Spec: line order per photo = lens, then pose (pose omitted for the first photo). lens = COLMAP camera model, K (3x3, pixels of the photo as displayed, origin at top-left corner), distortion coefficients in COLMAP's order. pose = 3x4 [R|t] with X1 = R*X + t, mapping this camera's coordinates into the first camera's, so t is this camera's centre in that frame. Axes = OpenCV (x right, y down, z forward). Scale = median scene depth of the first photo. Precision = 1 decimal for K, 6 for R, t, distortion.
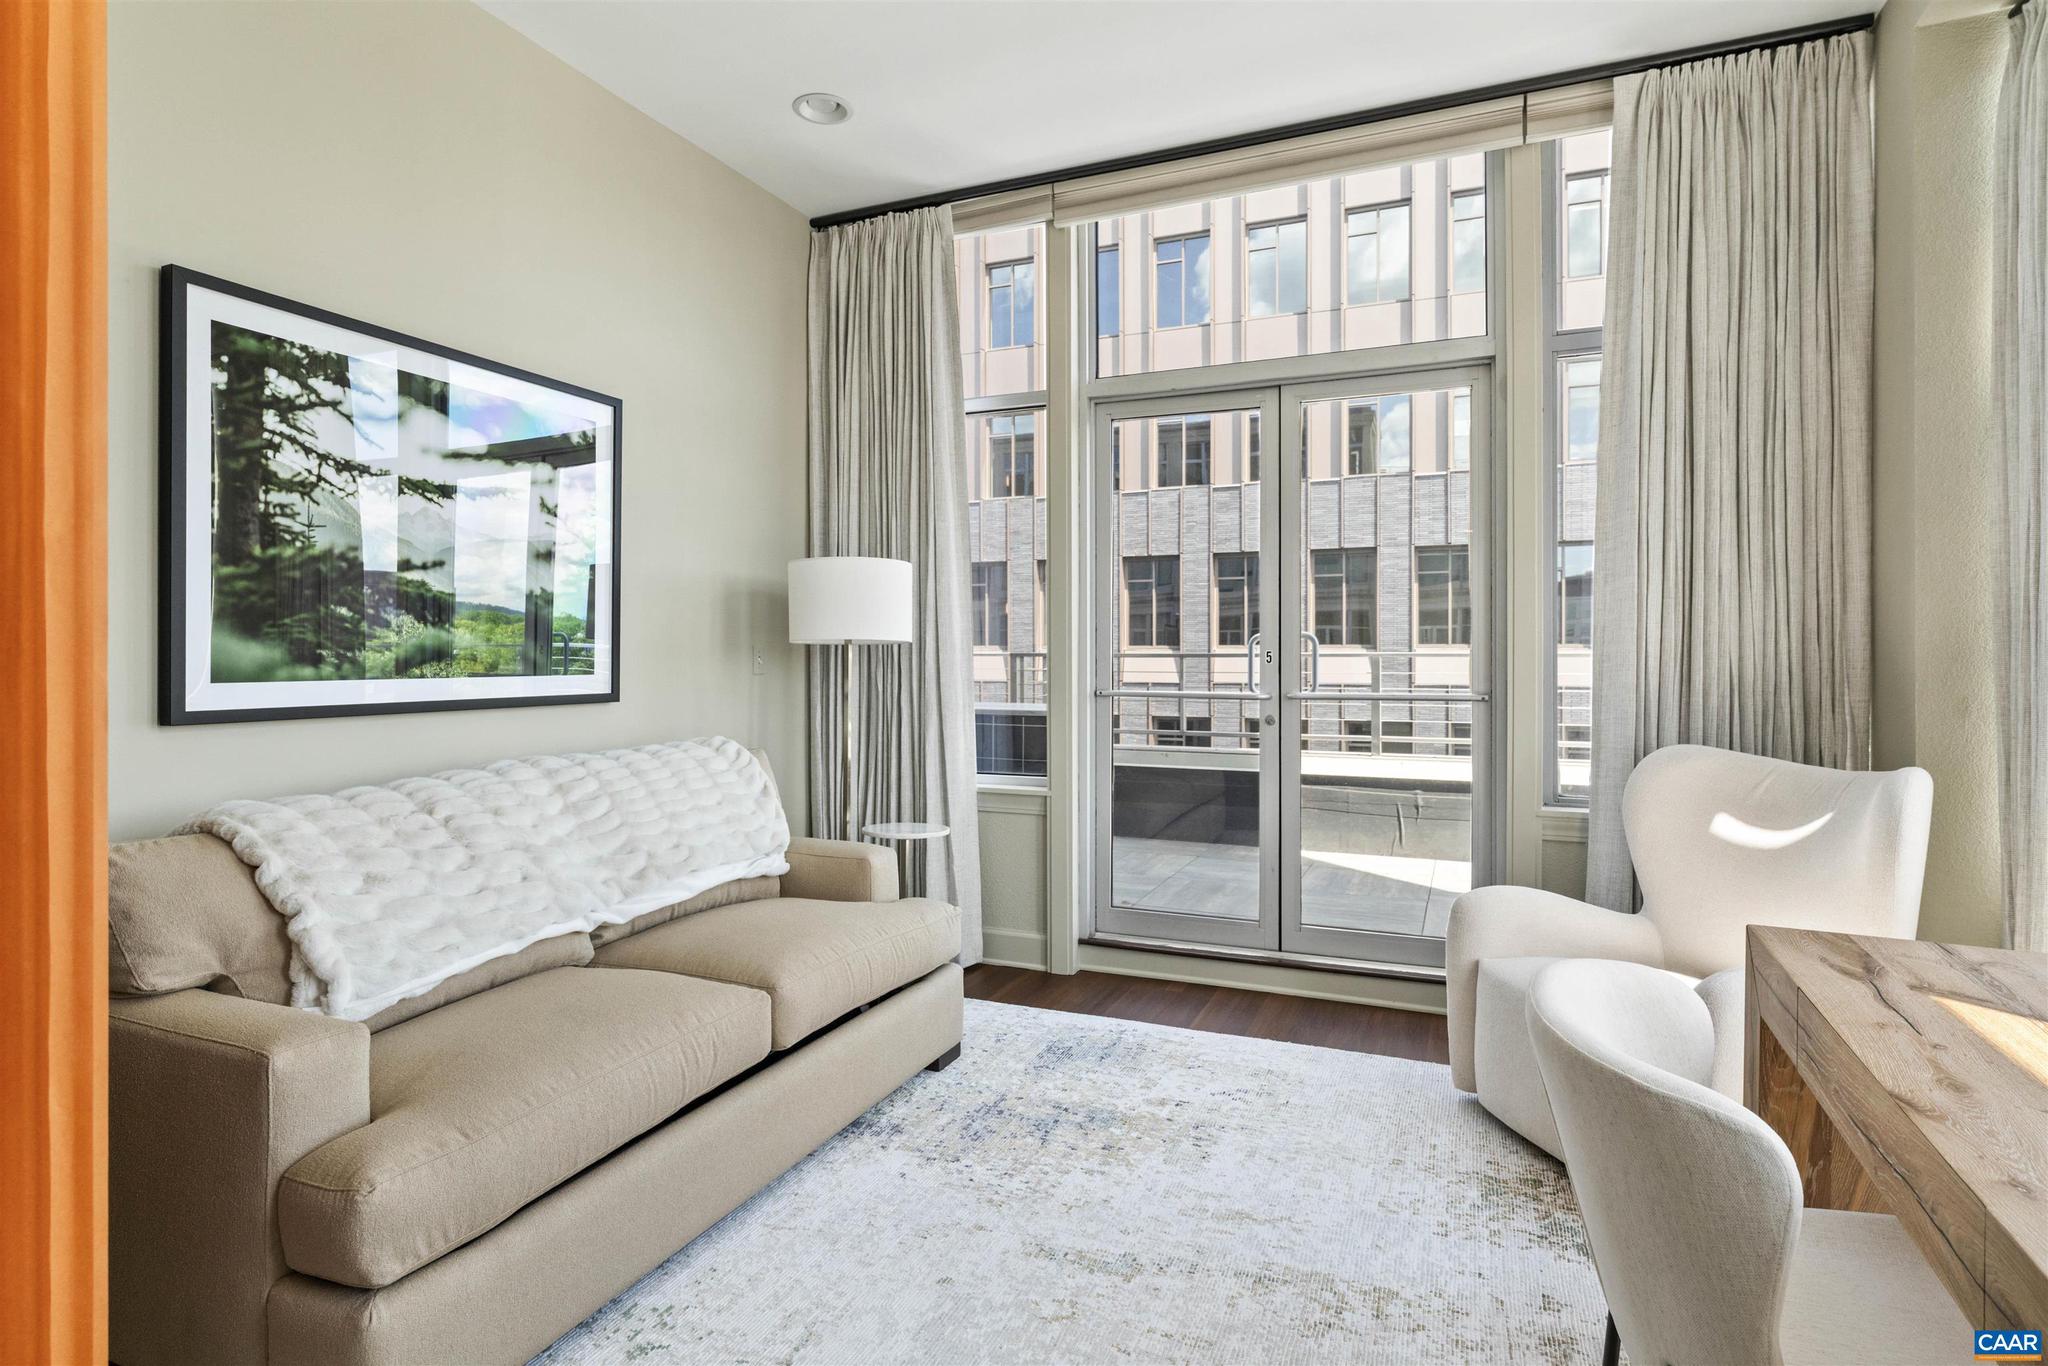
lens RADIAL K [[1057.7, 0, 1021.5], [0, 1057.7, 680.4], [0, 0, 1]] dist [0.002897, -0.001935]
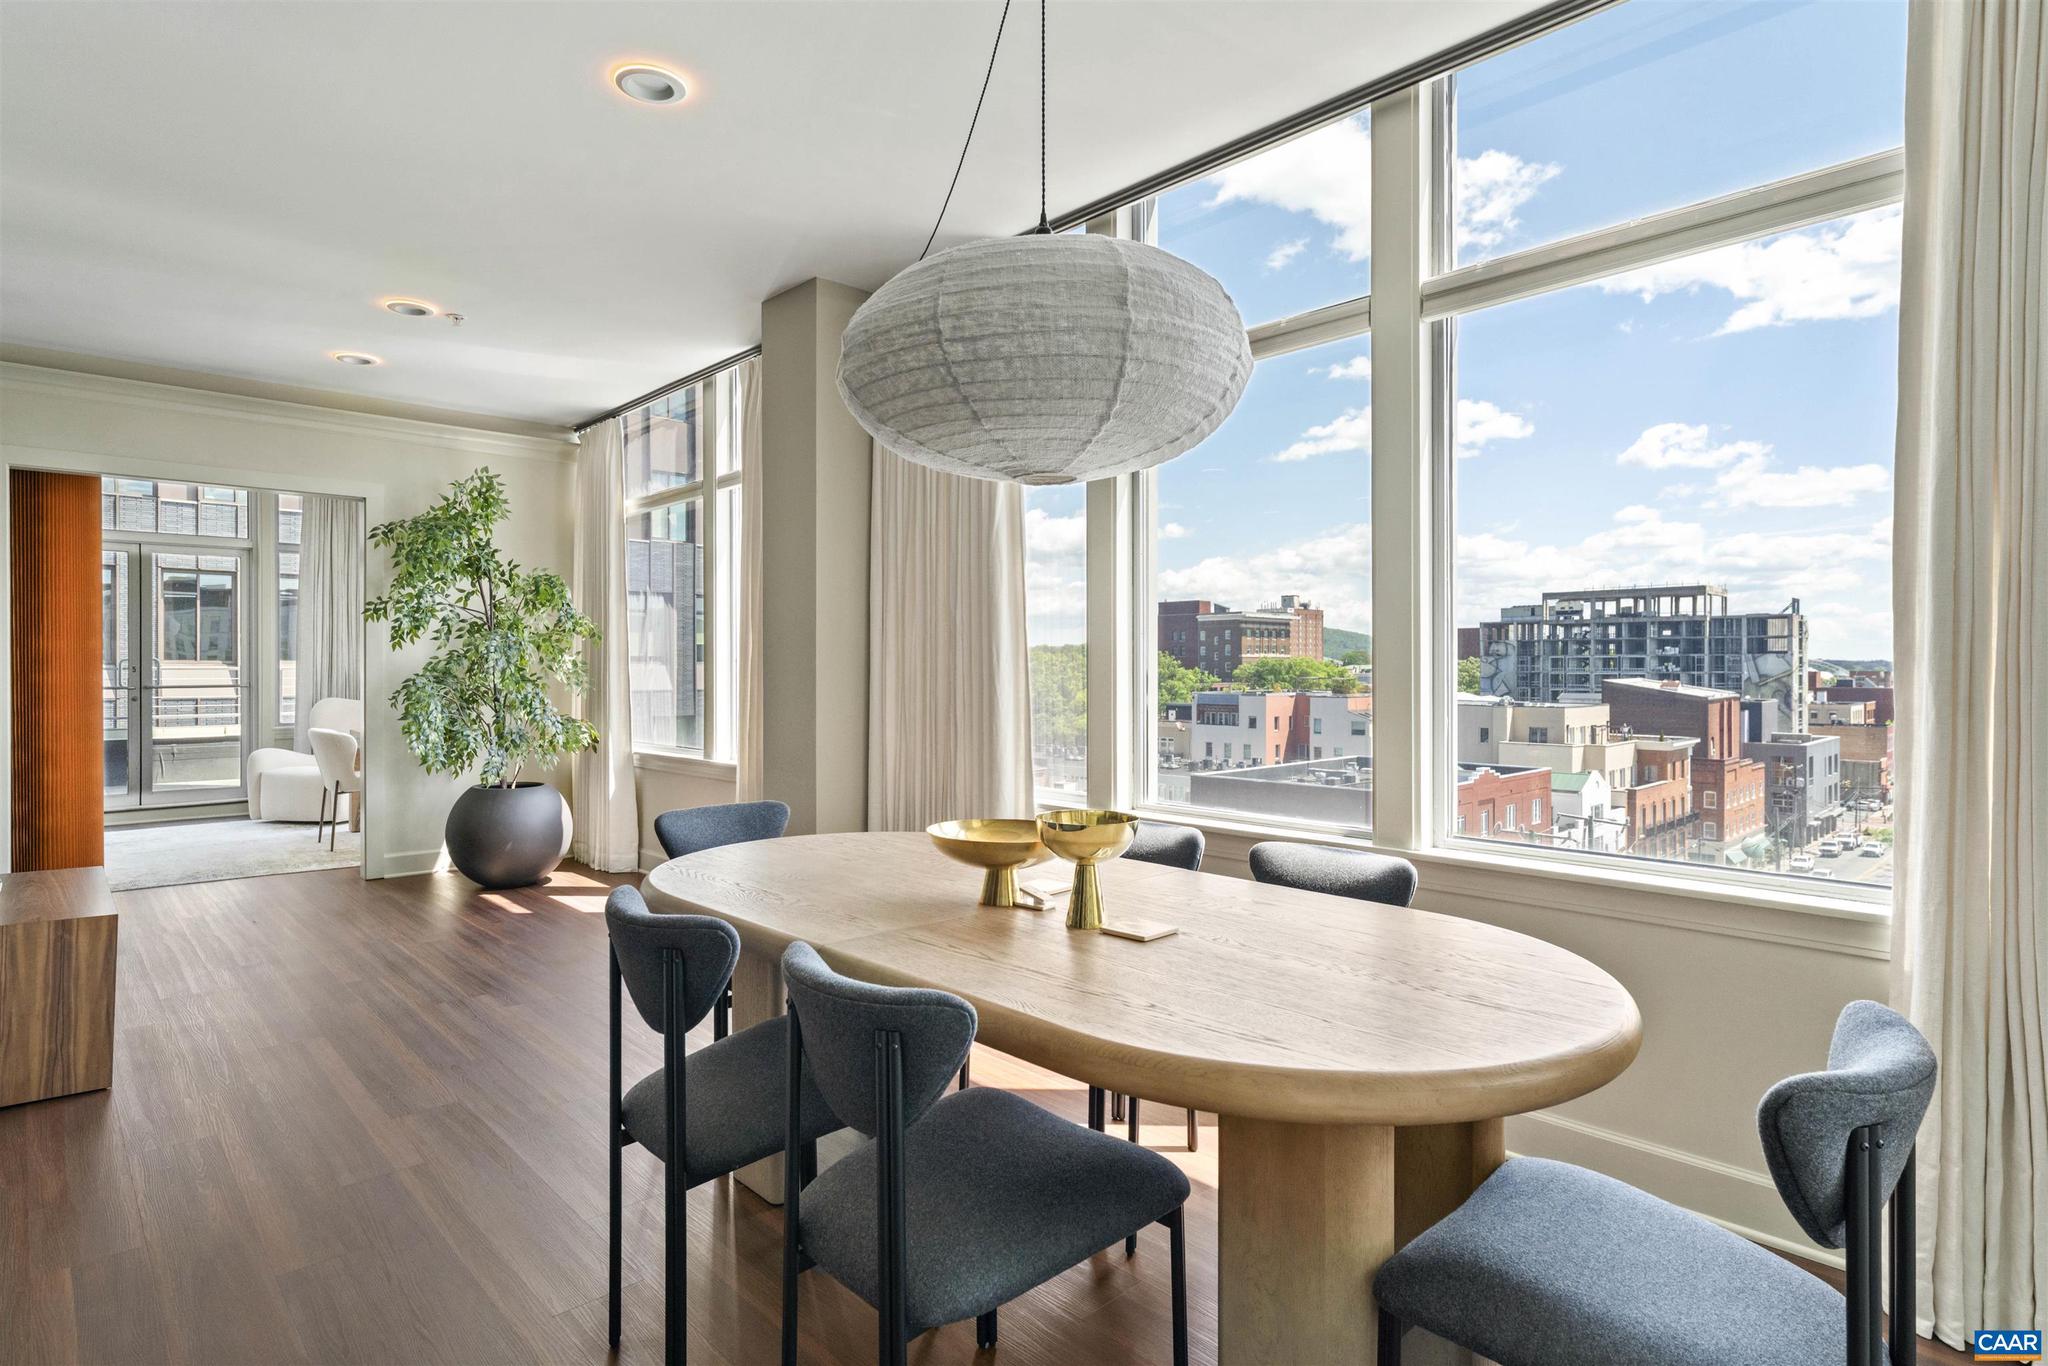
lens RADIAL K [[1057.7, 0, 1031.6], [0, 1057.7, 678.8], [0, 0, 1]] dist [0.002897, -0.001935]
pose [[0.436525, -0.012097, 0.899611, -1.002812], [0.002439, 0.999922, 0.012262, -0.021889], [-0.899689, -0.003159, 0.436521, -1.747265]]
